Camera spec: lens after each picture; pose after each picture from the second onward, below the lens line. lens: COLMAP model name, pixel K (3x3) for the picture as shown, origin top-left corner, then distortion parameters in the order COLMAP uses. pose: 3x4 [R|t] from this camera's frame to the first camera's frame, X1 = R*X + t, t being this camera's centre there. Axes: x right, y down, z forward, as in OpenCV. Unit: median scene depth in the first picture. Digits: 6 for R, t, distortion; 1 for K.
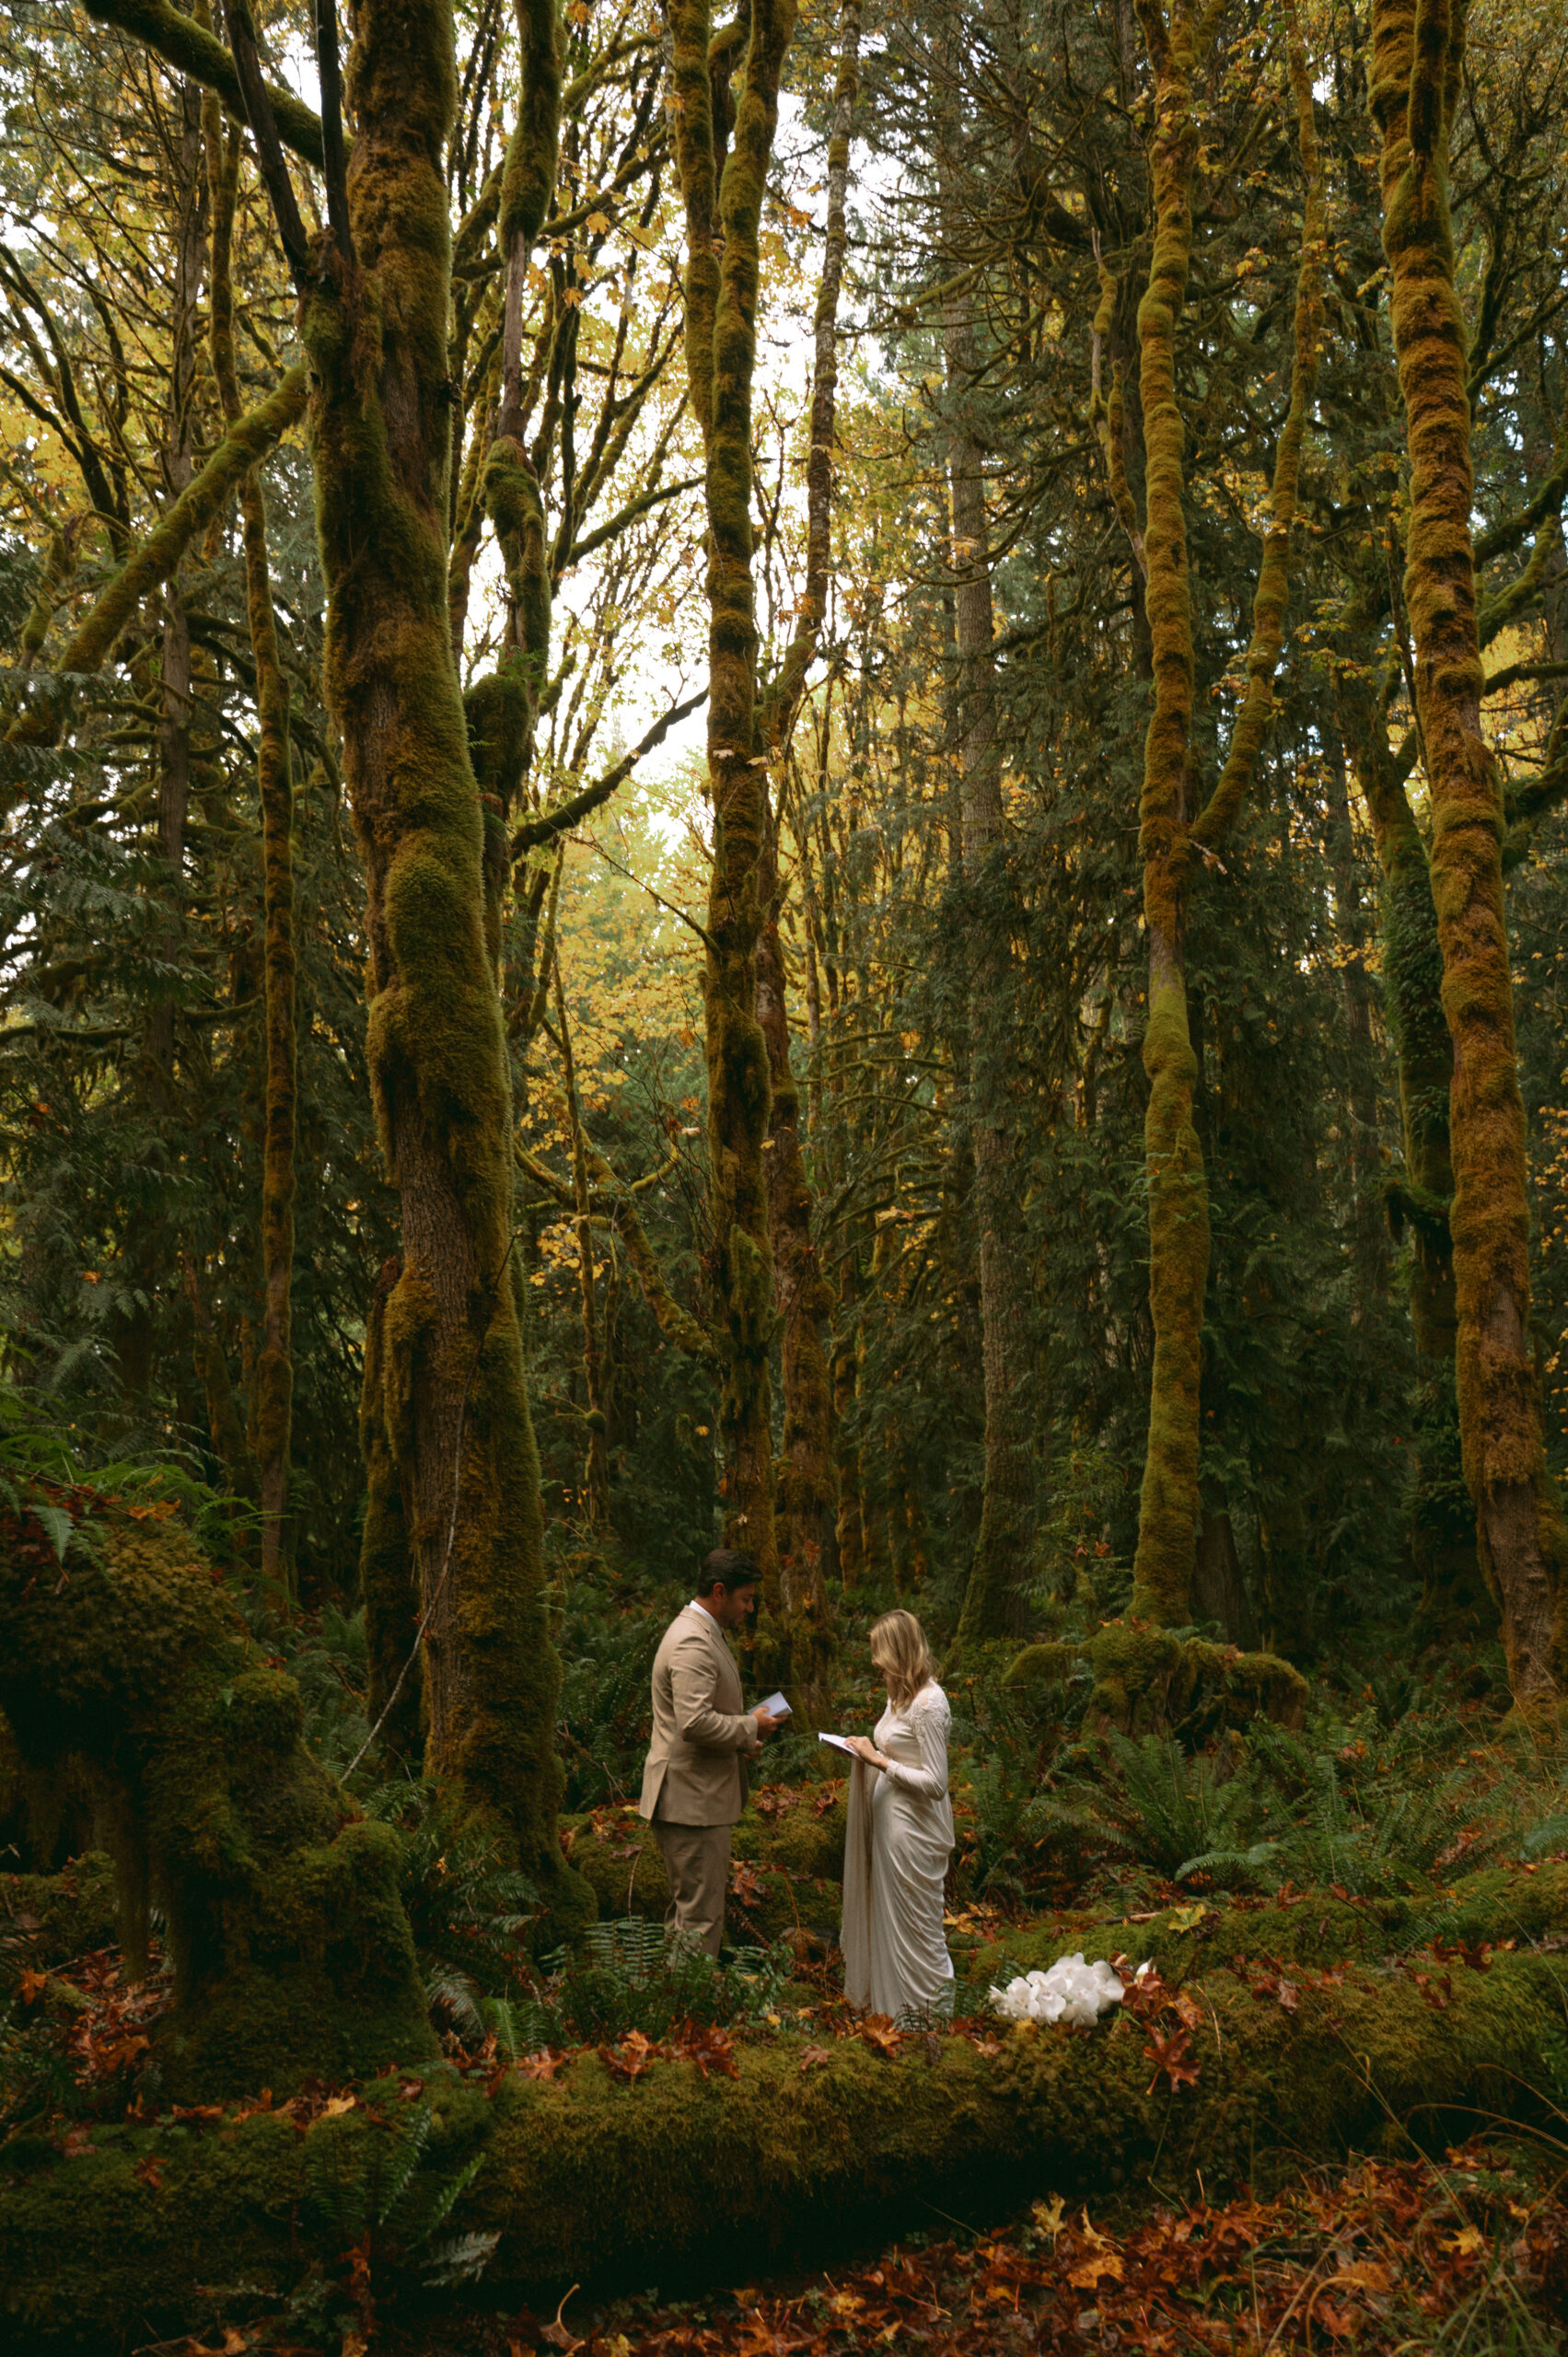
lens RADIAL K [[1906.9, 0, 803.9], [0, 1906.9, 1177.2], [0, 0, 1]] dist [-0.006578, 0.007221]
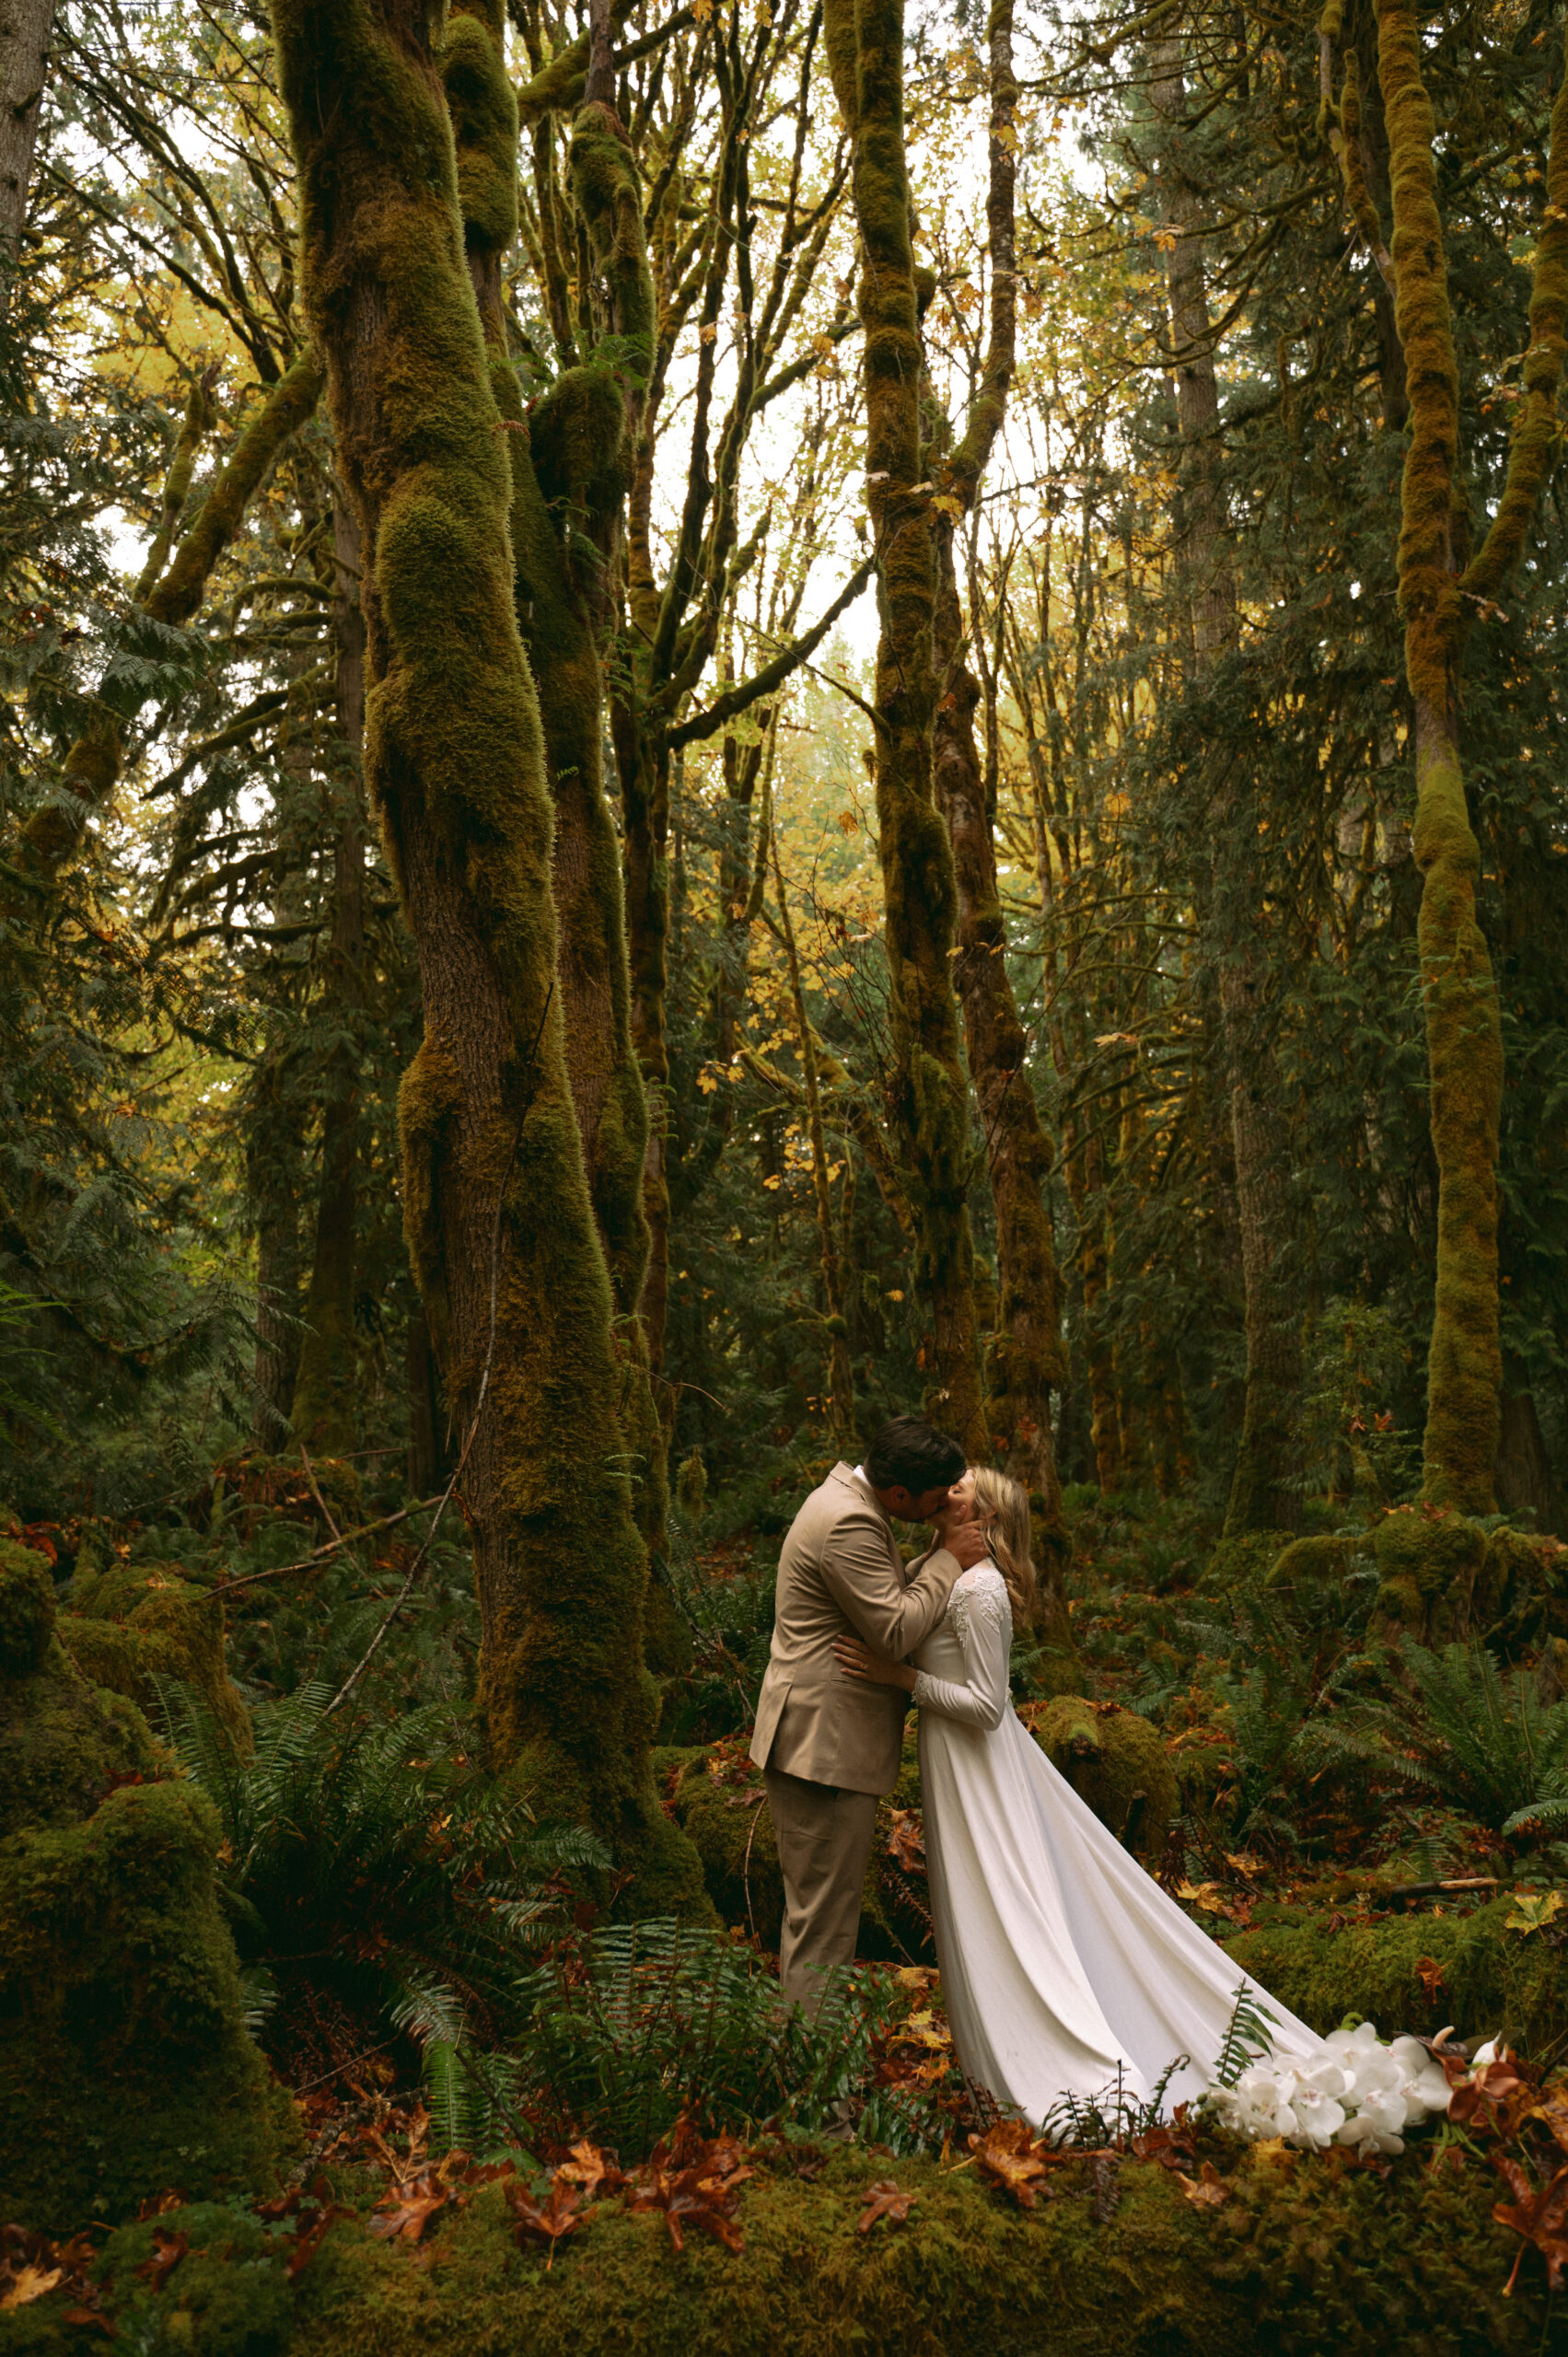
lens RADIAL K [[1878.8, 0, 782.6], [0, 1878.8, 1171.4], [0, 0, 1]] dist [0.000627, -0.017722]
pose [[0.988038, -0.041174, -0.148609, 0.024505], [0.046505, 0.998387, 0.032579, 0.047735], [0.147028, -0.039100, 0.988359, 0.160001]]
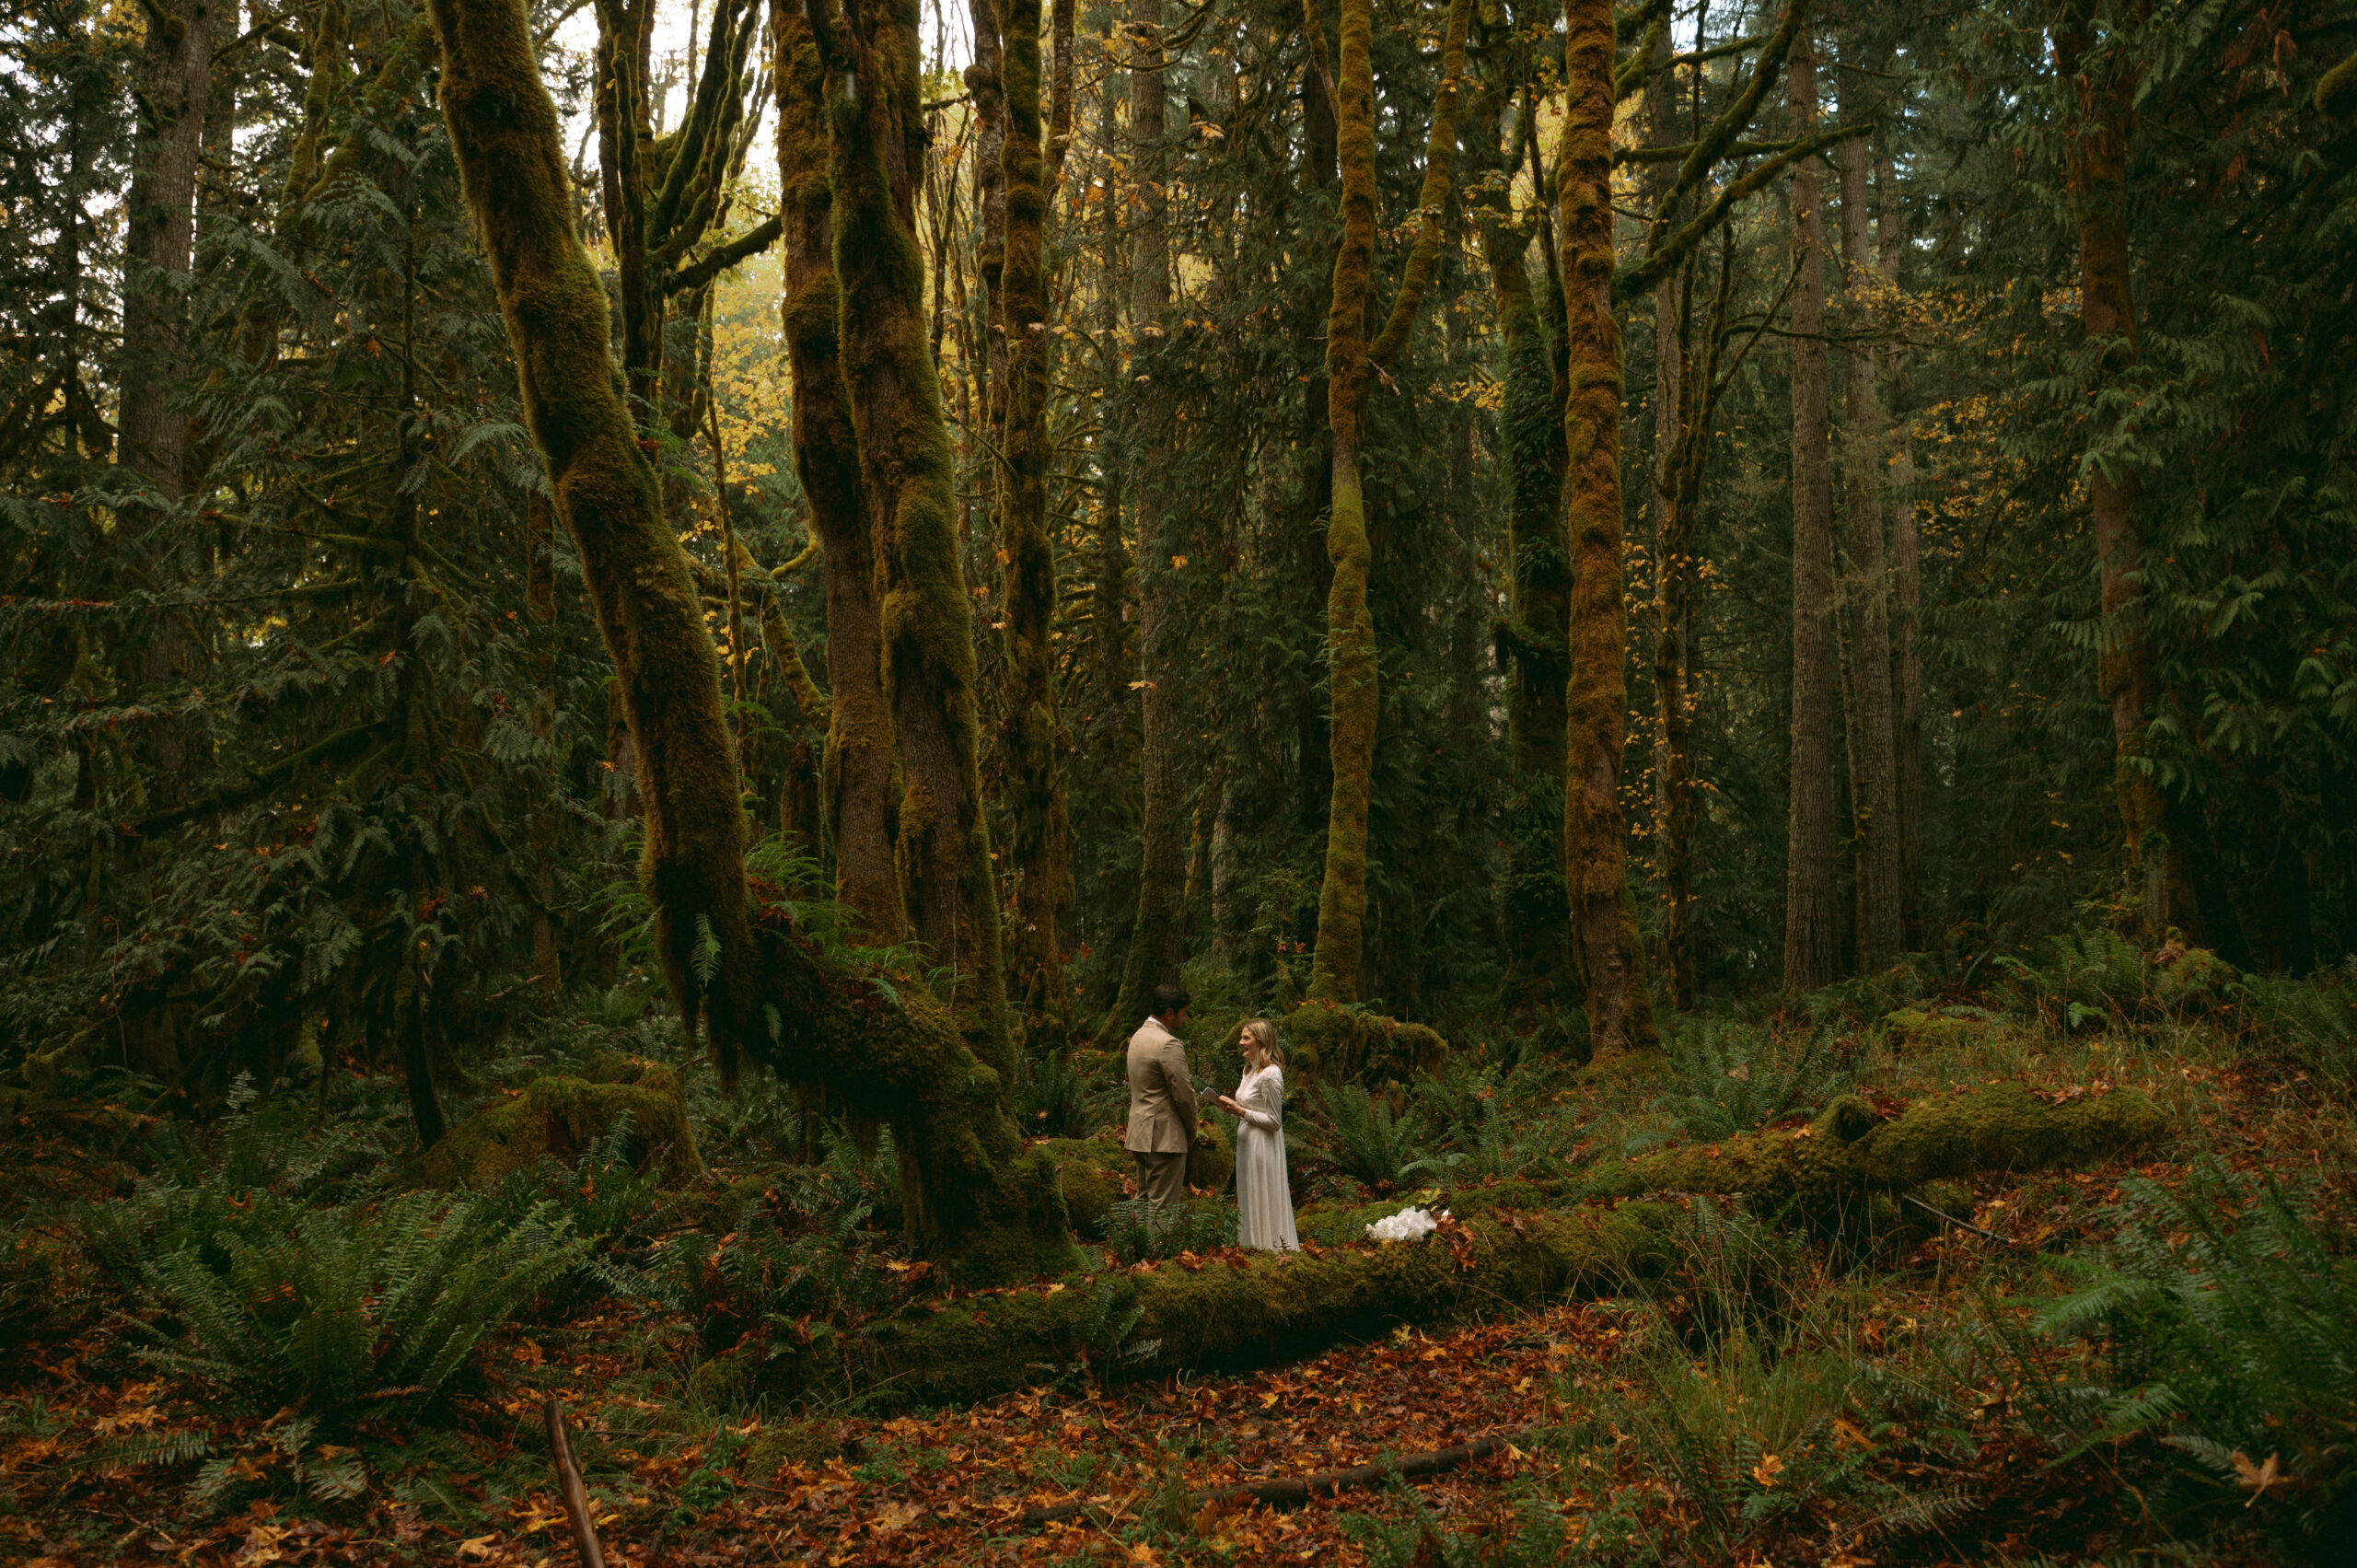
lens RADIAL K [[1969.2, 0, 1178.5], [0, 1969.2, 784.0], [0, 0, 1]] dist [-0.001059, -0.001262]
pose [[0.986557, 0.007196, 0.163260, -0.146650], [-0.029105, 0.990794, 0.132210, -0.091405], [-0.160806, -0.135185, 0.977684, -0.290070]]
